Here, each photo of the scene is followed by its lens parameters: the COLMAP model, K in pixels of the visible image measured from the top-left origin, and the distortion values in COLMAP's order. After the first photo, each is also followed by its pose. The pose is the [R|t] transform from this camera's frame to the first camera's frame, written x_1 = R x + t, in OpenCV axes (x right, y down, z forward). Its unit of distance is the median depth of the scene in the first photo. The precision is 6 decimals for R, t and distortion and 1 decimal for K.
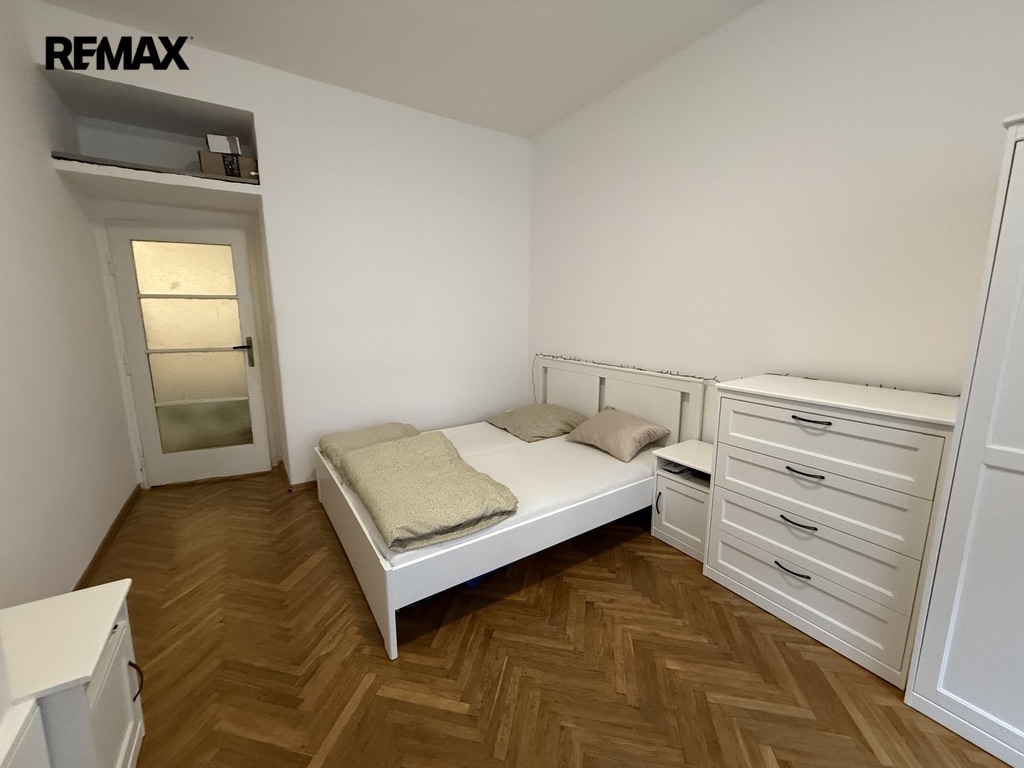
lens RADIAL K [[407.4, 0, 508.6], [0, 407.4, 377.8], [0, 0, 1]] dist [0.015367, -0.000127]
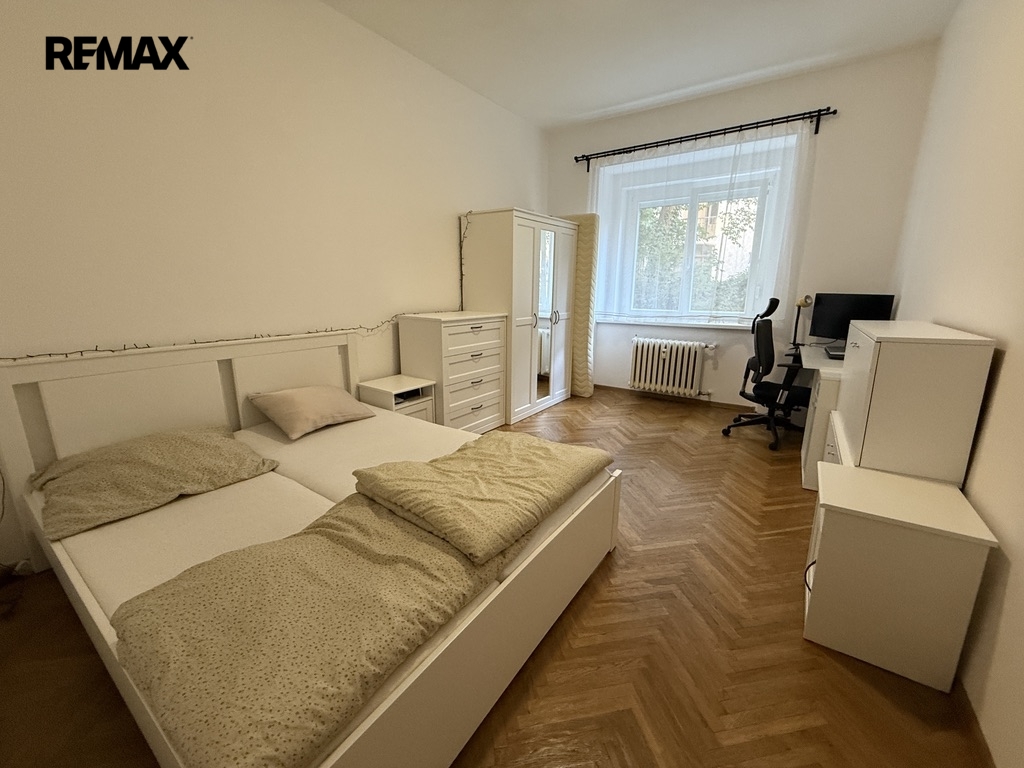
lens RADIAL K [[407.4, 0, 508.6], [0, 407.4, 377.8], [0, 0, 1]] dist [0.015367, -0.000127]
pose [[-0.368489, -0.209263, 0.905773, -1.005254], [0.142615, 0.950076, 0.277518, -0.164978], [-0.918628, 0.231439, -0.320248, 1.334890]]
